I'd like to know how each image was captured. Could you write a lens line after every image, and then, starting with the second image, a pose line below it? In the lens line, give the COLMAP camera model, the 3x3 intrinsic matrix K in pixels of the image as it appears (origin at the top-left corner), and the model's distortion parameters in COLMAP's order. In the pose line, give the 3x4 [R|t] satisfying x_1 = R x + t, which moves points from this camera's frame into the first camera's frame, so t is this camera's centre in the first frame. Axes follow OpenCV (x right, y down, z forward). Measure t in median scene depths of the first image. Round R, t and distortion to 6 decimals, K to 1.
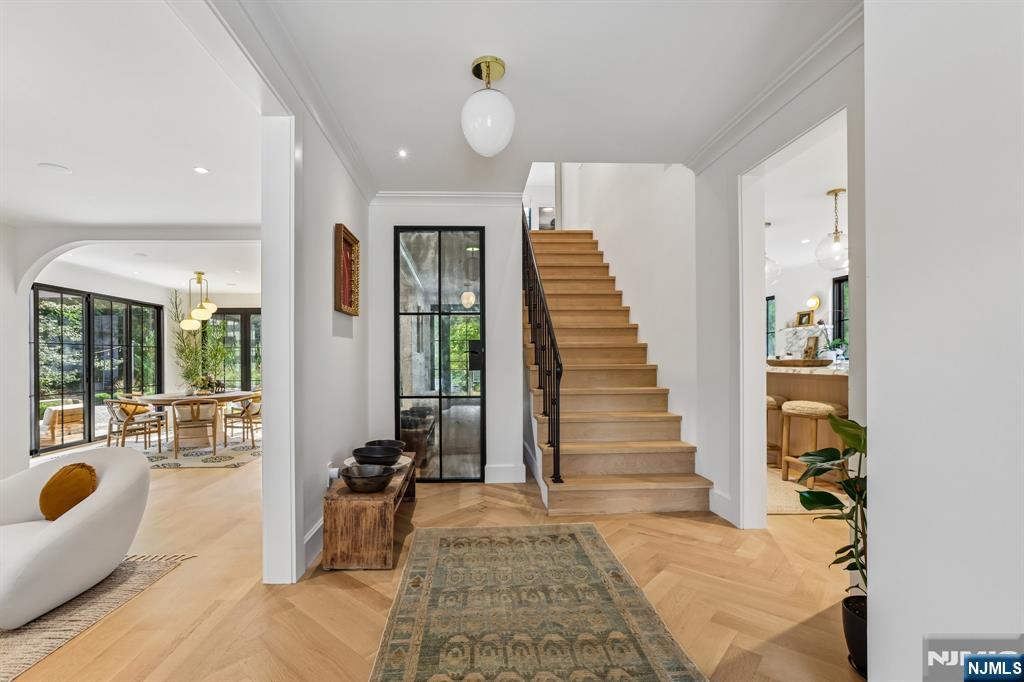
lens RADIAL K [[462.4, 0, 480.1], [0, 462.4, 354.8], [0, 0, 1]] dist [-0.000553, 0.000050]
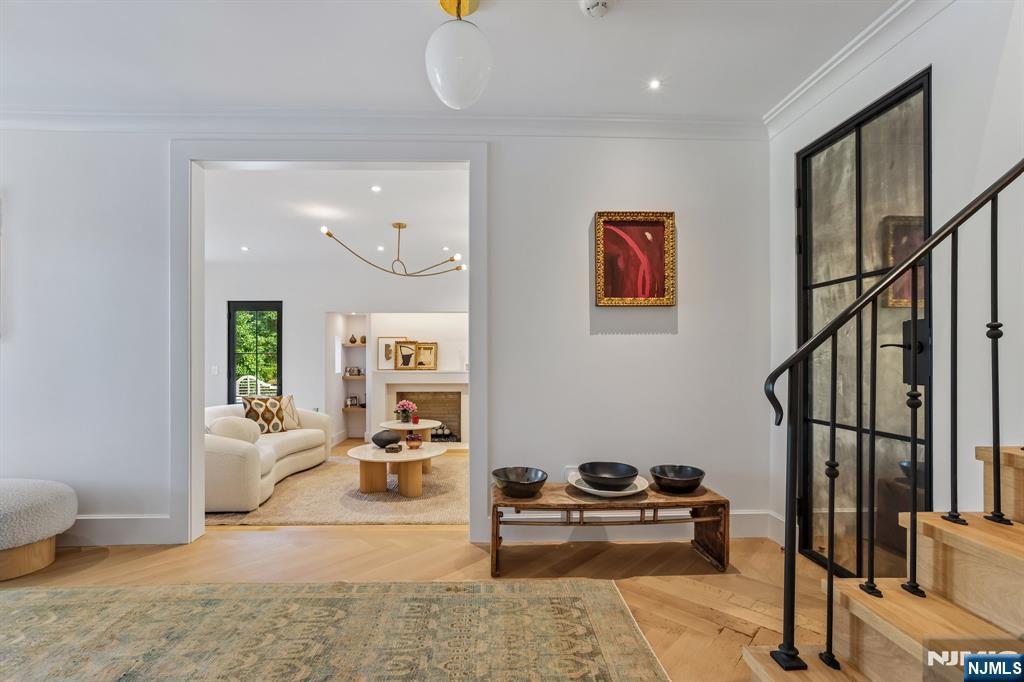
lens RADIAL K [[456.9, 0, 510.0], [0, 456.9, 360.2], [0, 0, 1]] dist [-0.040065, -0.000091]
pose [[0.027566, 0.003970, -0.999612, 0.424918], [0.003229, 0.999987, 0.004060, 0.006125], [0.999615, -0.003339, 0.027553, 0.574818]]
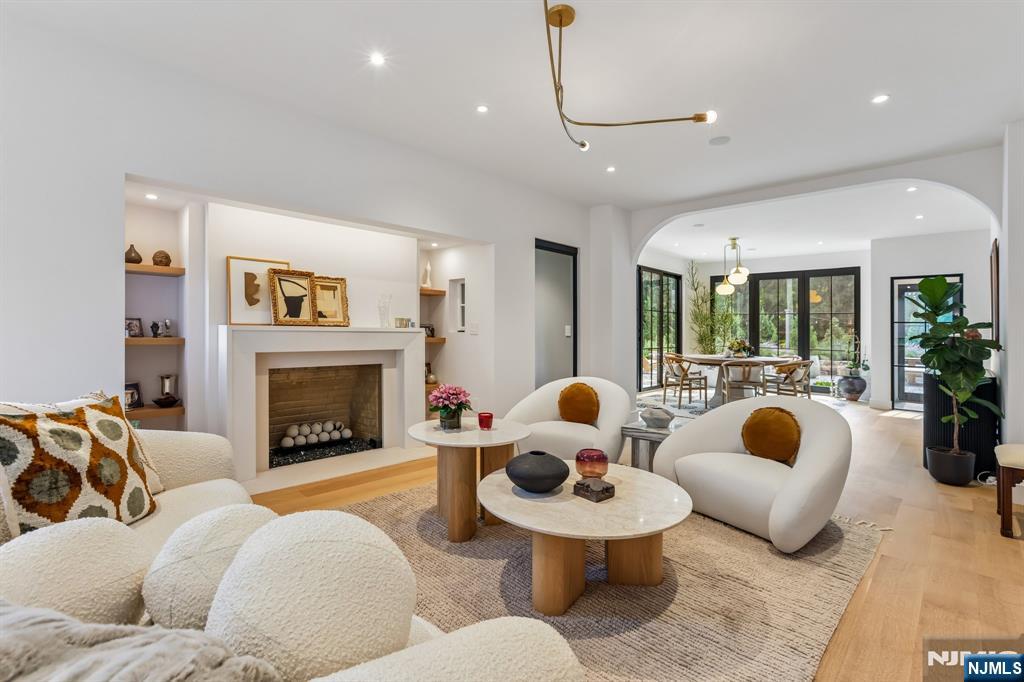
lens RADIAL K [[460.3, 0, 511.3], [0, 460.3, 329.7], [0, 0, 1]] dist [0.001099, 0.000100]
pose [[0.697751, 0.016403, -0.716153, -0.383604], [-0.015860, 0.999846, 0.007448, 0.043529], [0.716165, 0.006161, 0.697904, -0.109578]]
